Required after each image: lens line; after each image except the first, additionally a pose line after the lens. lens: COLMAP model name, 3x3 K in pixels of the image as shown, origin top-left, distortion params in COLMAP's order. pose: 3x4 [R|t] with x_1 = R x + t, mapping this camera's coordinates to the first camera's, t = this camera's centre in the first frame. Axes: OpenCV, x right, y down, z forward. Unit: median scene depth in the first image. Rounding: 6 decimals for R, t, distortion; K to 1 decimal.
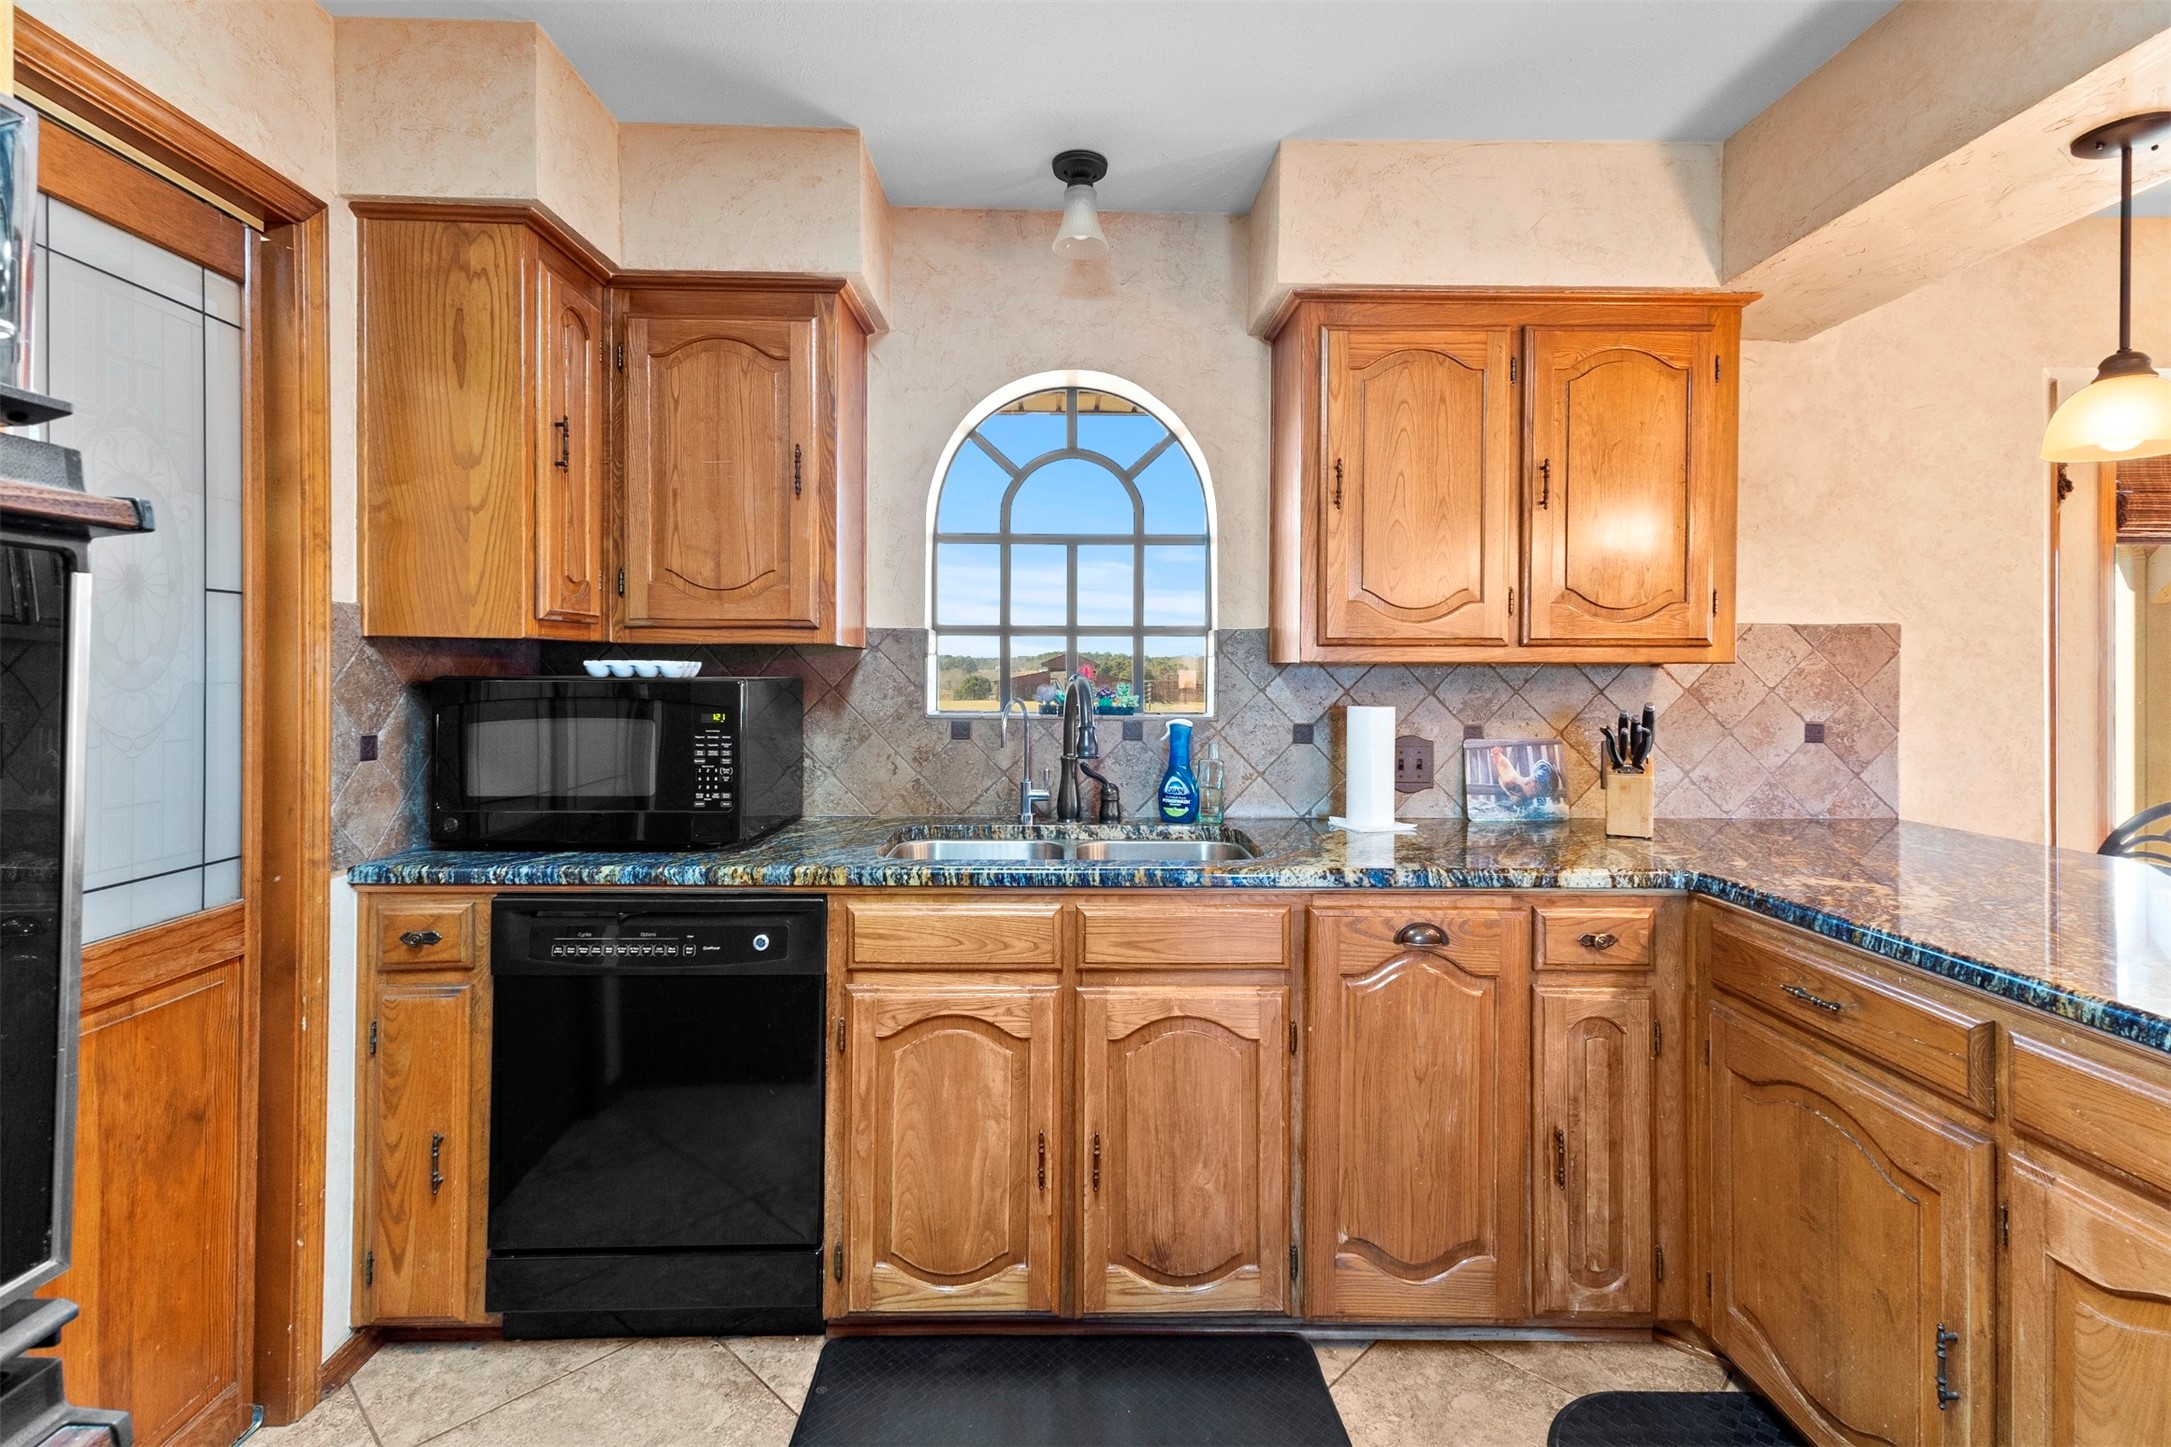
lens RADIAL K [[1018.0, 0, 1077.1], [0, 1018.0, 673.4], [0, 0, 1]] dist [0.021595, -0.001165]
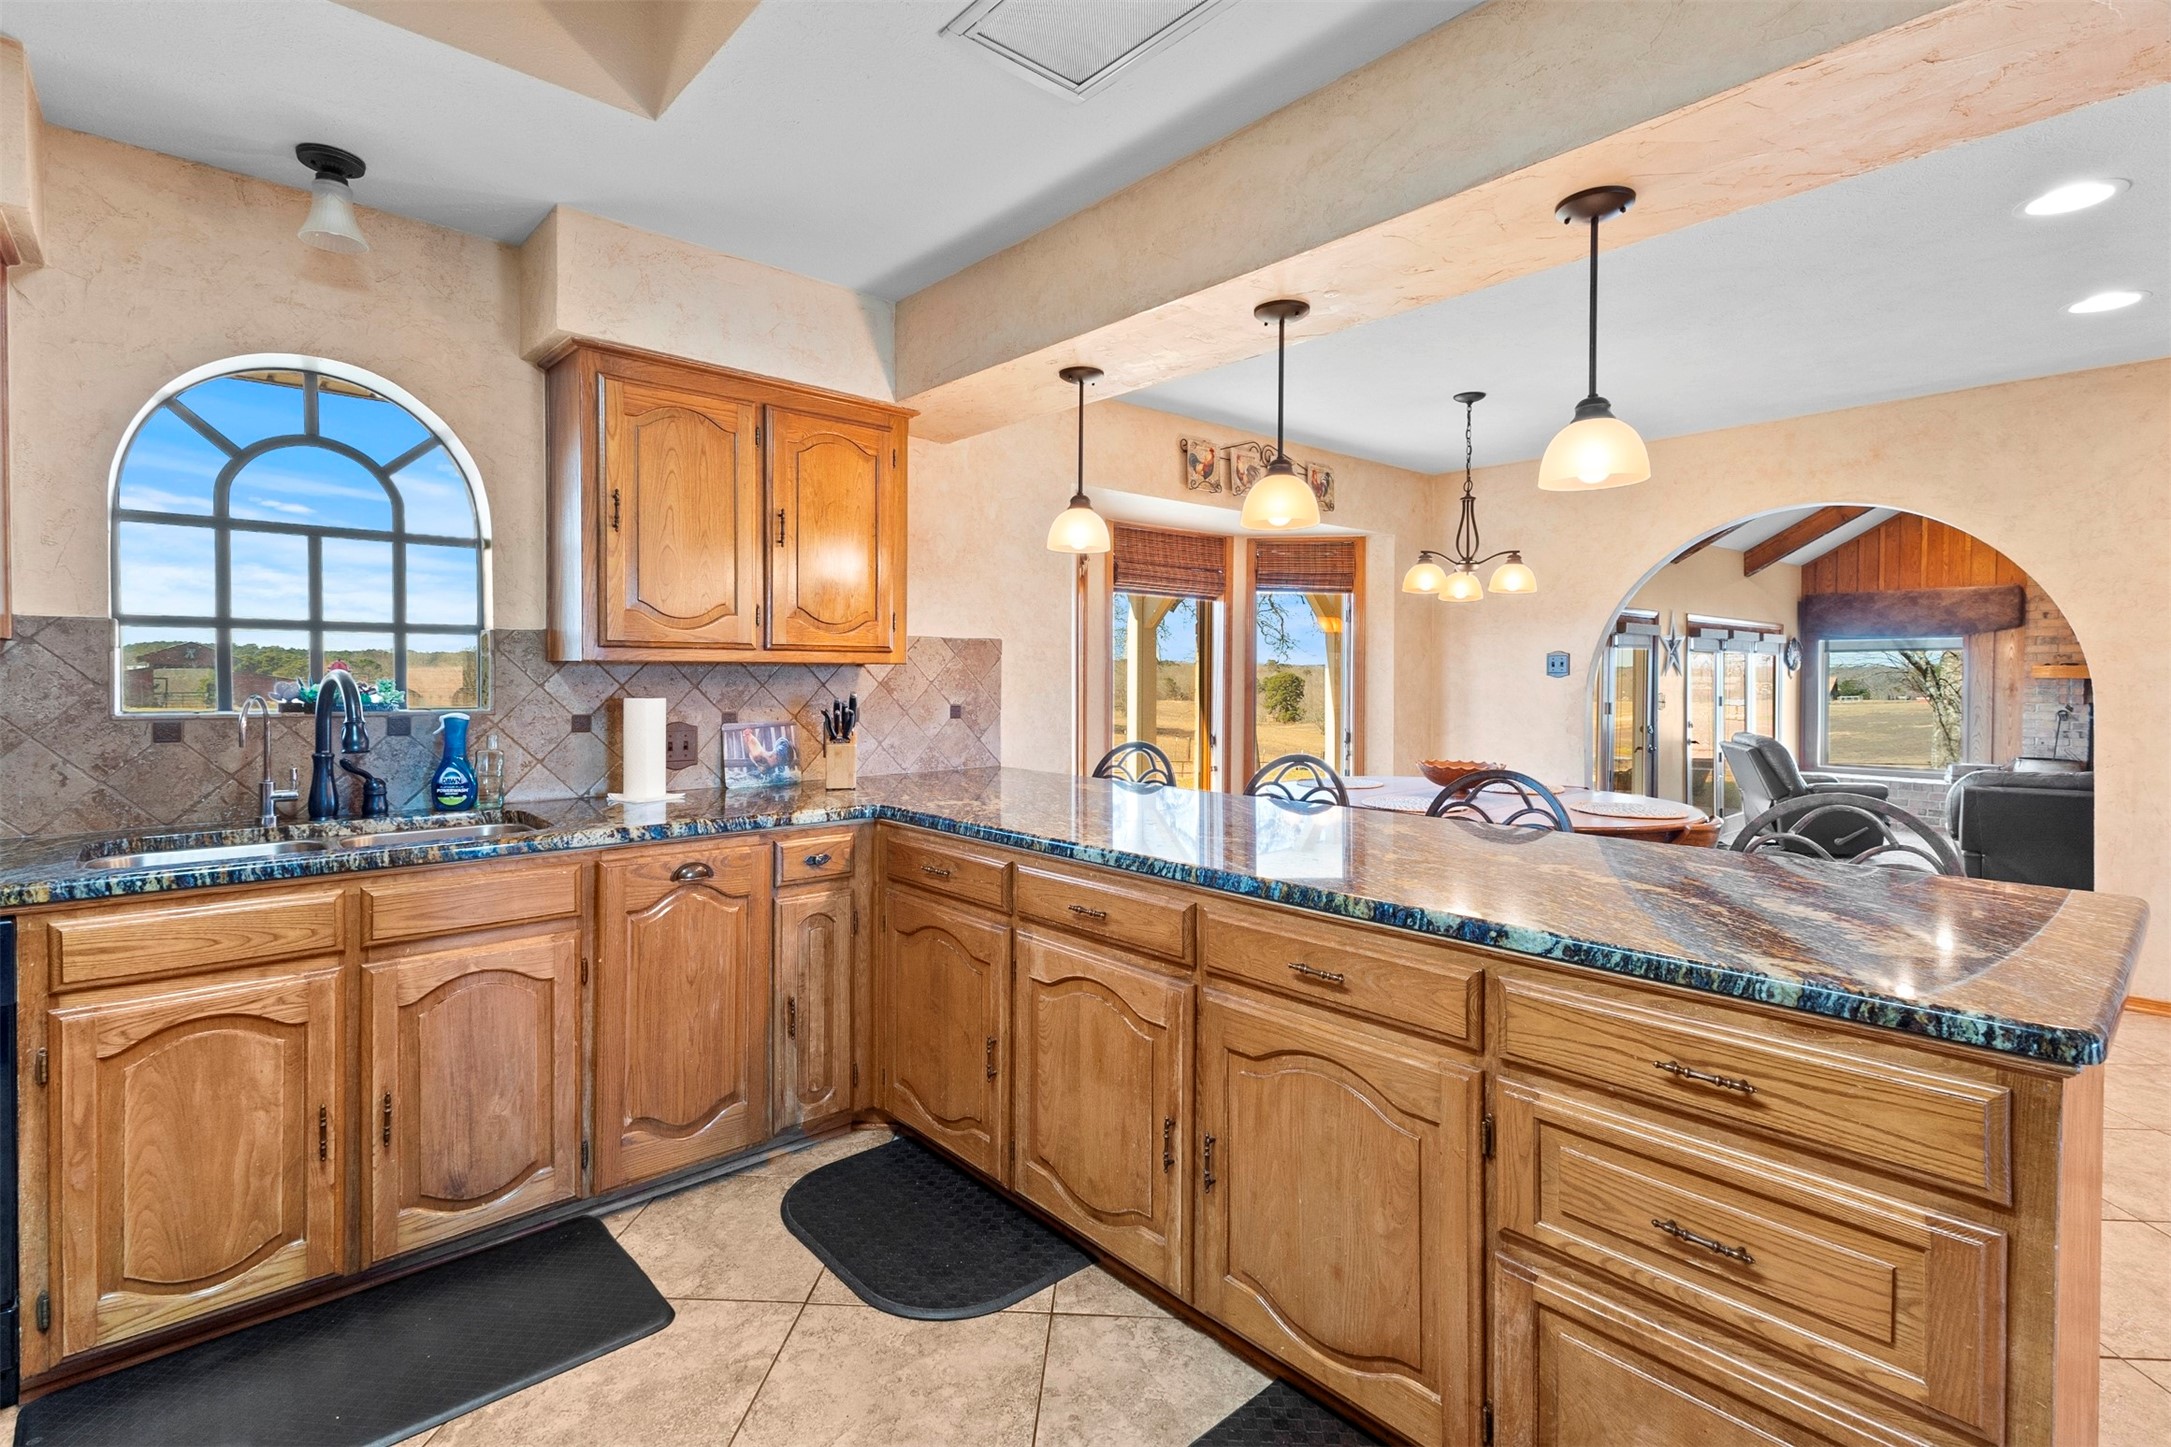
lens RADIAL K [[1011.8, 0, 1089.9], [0, 1011.8, 694.9], [0, 0, 1]] dist [0.020917, -0.004482]
pose [[0.753328, -0.013459, 0.657507, -0.108312], [-0.001751, 0.999746, 0.022471, 0.000873], [-0.657643, -0.018079, 0.753113, -0.254780]]
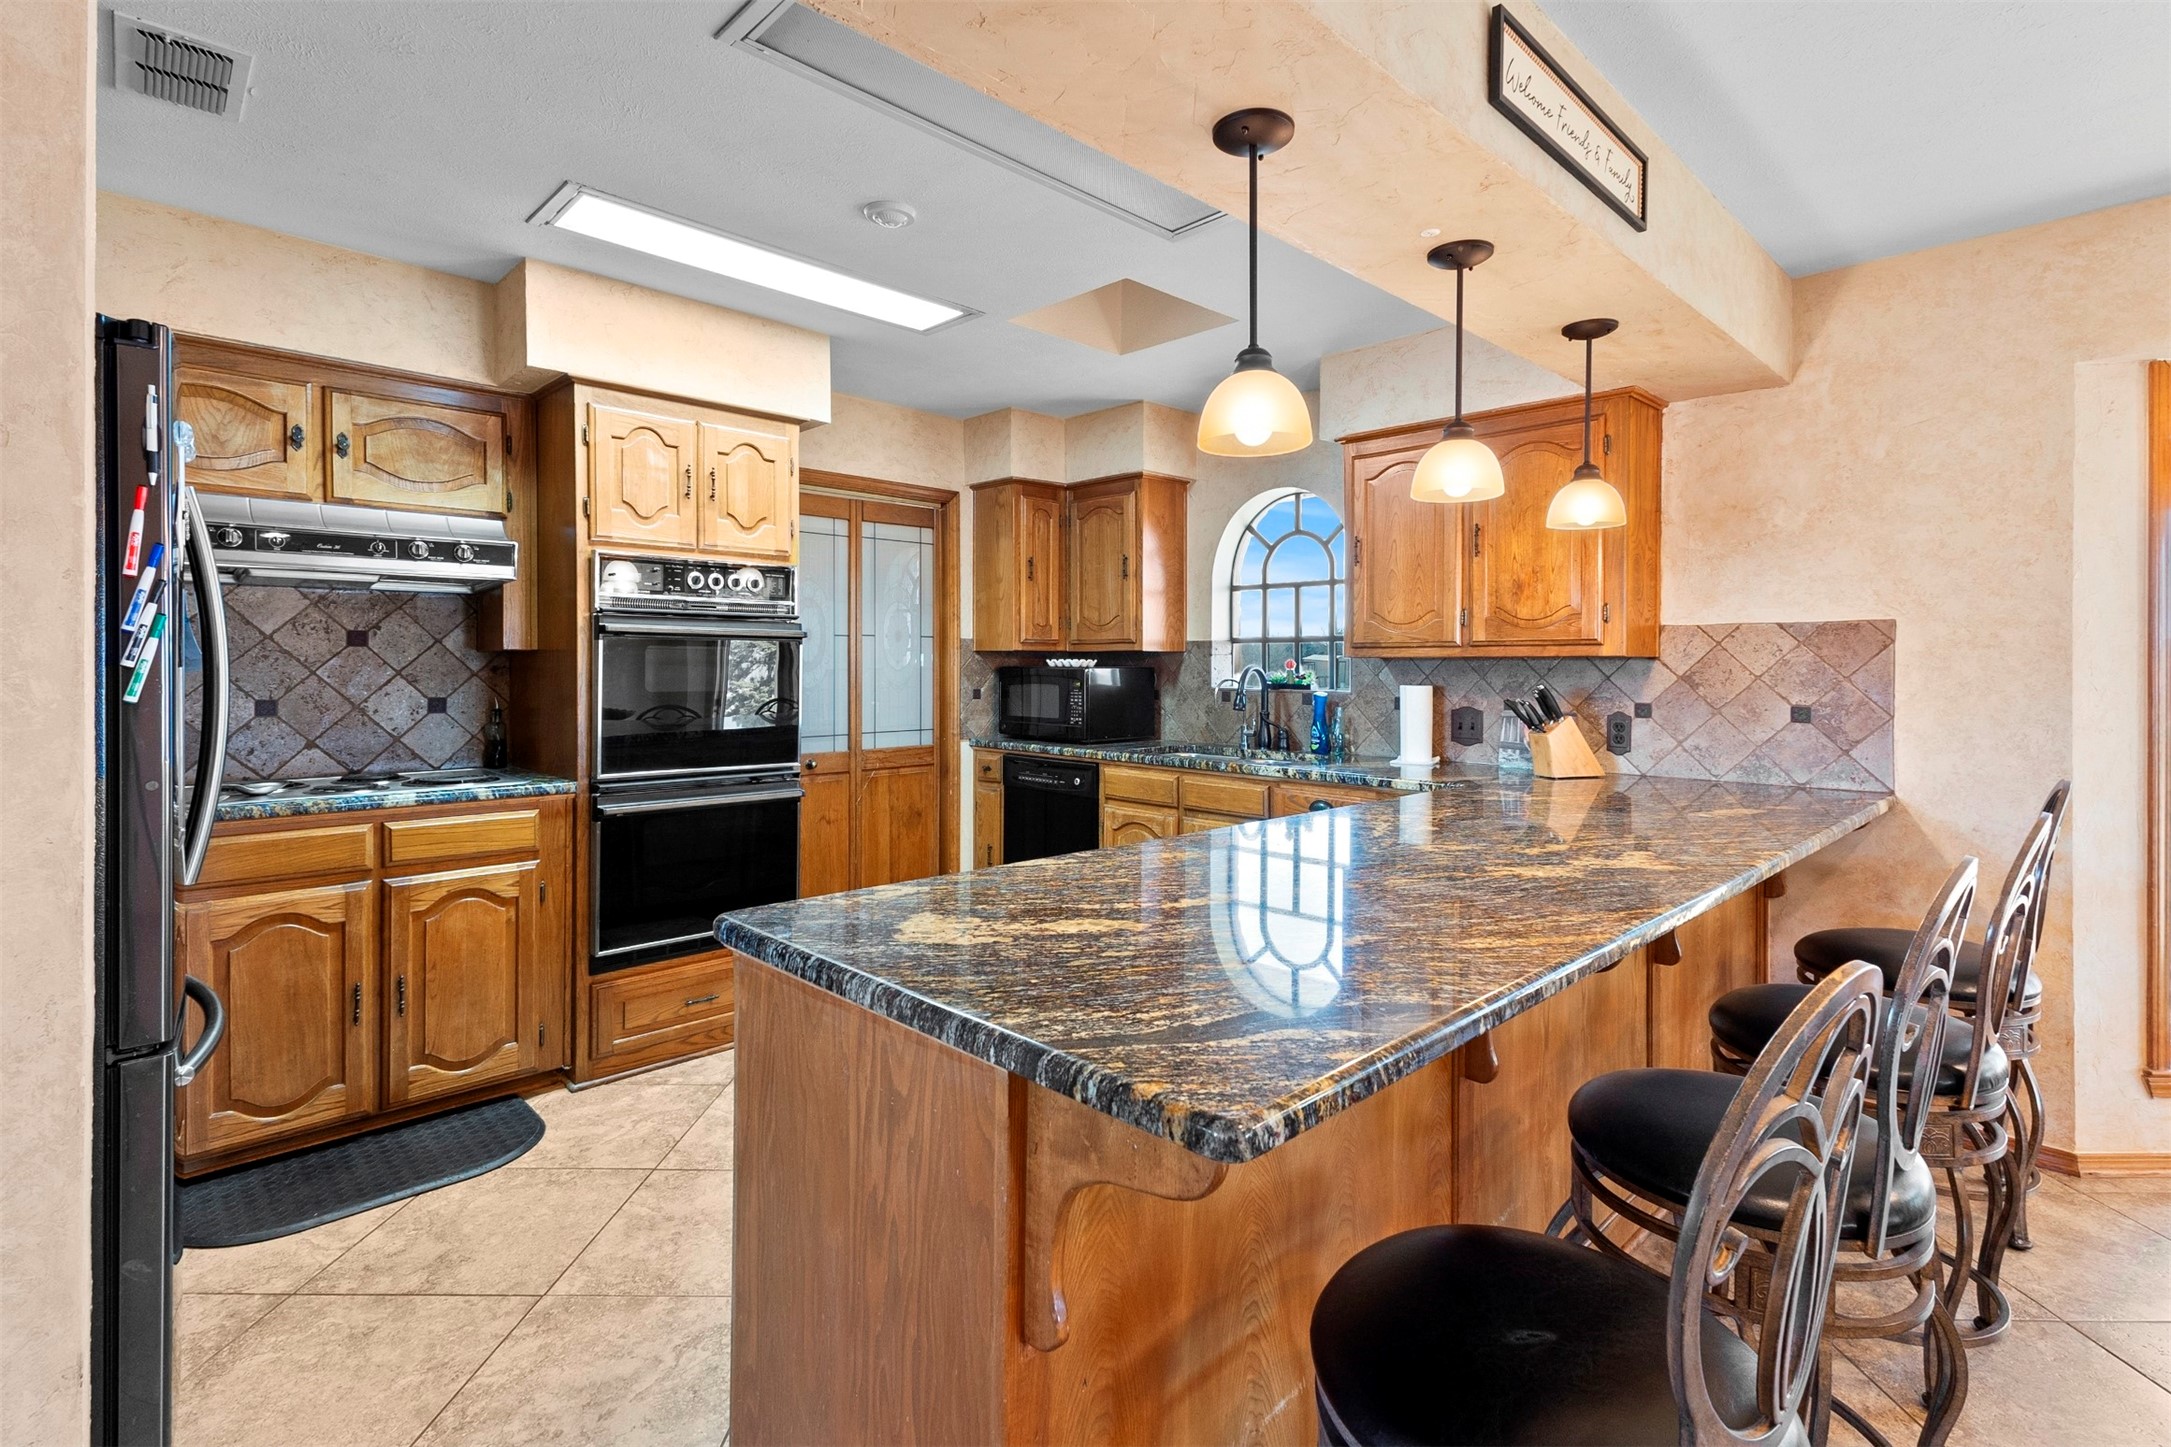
lens RADIAL K [[1018.0, 0, 1077.1], [0, 1018.0, 673.4], [0, 0, 1]] dist [0.021595, -0.001165]
pose [[0.677433, 0.004446, -0.735571, 1.170163], [-0.000128, 0.999982, 0.005927, 0.004511], [0.735584, -0.003921, 0.677422, -0.470257]]
